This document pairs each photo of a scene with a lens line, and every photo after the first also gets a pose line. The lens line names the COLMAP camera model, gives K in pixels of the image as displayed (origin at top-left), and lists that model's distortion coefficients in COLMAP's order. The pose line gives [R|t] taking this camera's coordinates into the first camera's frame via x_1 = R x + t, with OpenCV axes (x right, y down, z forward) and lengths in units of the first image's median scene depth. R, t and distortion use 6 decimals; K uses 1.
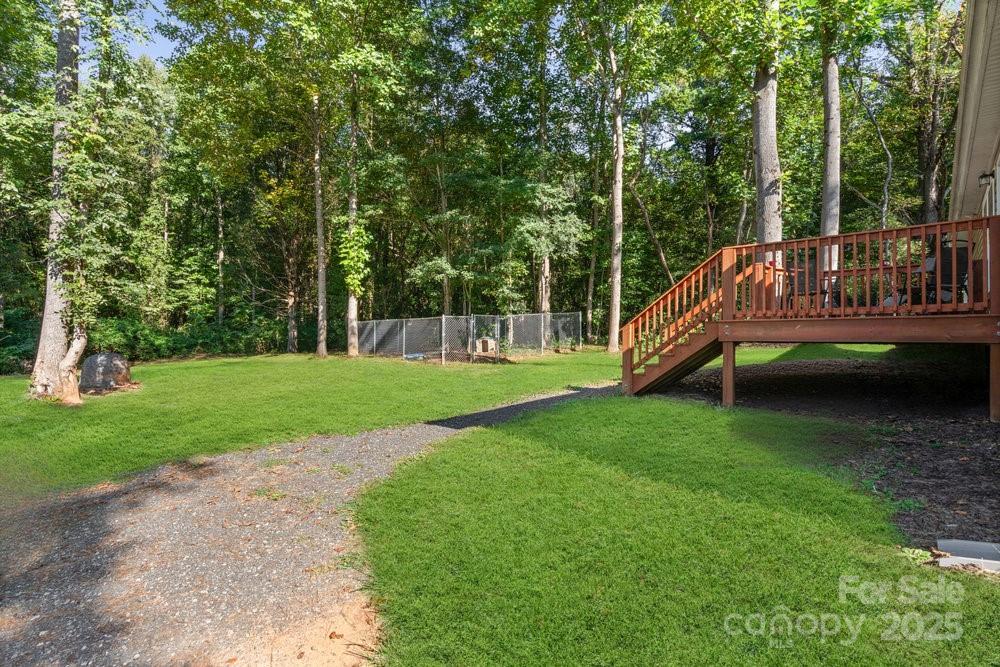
lens RADIAL K [[460.3, 0, 510.8], [0, 460.3, 327.1], [0, 0, 1]] dist [-0.002142, -0.000171]
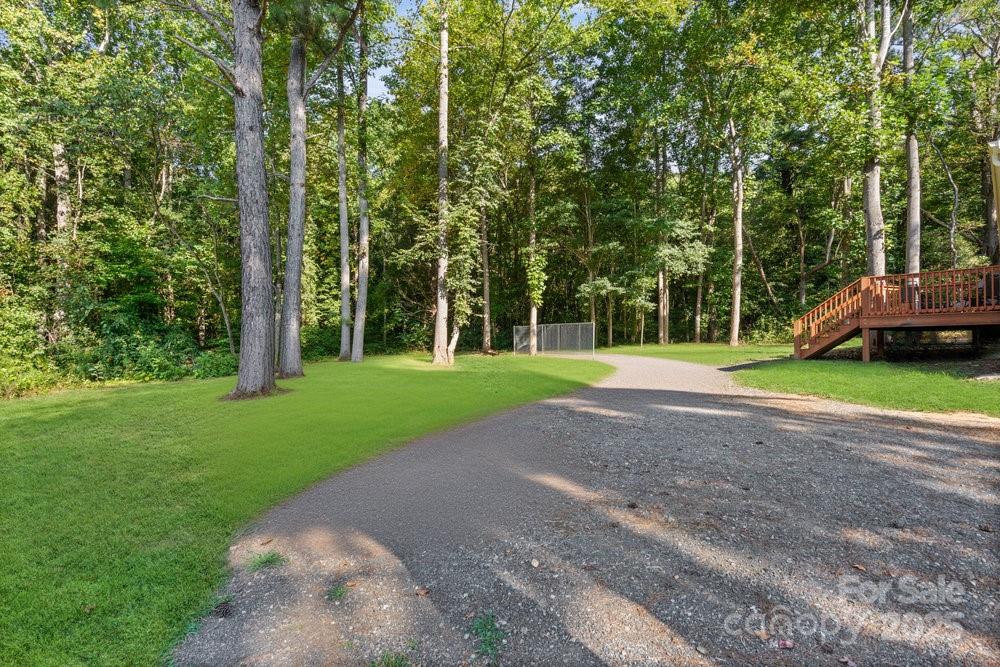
lens RADIAL K [[460.3, 0, 518.1], [0, 460.3, 335.0], [0, 0, 1]] dist [-0.002142, -0.000171]
pose [[0.997187, -0.009141, -0.074393, -0.292518], [0.008911, 0.999954, -0.003427, 0.019857], [0.074421, 0.002754, 0.997223, -0.354553]]
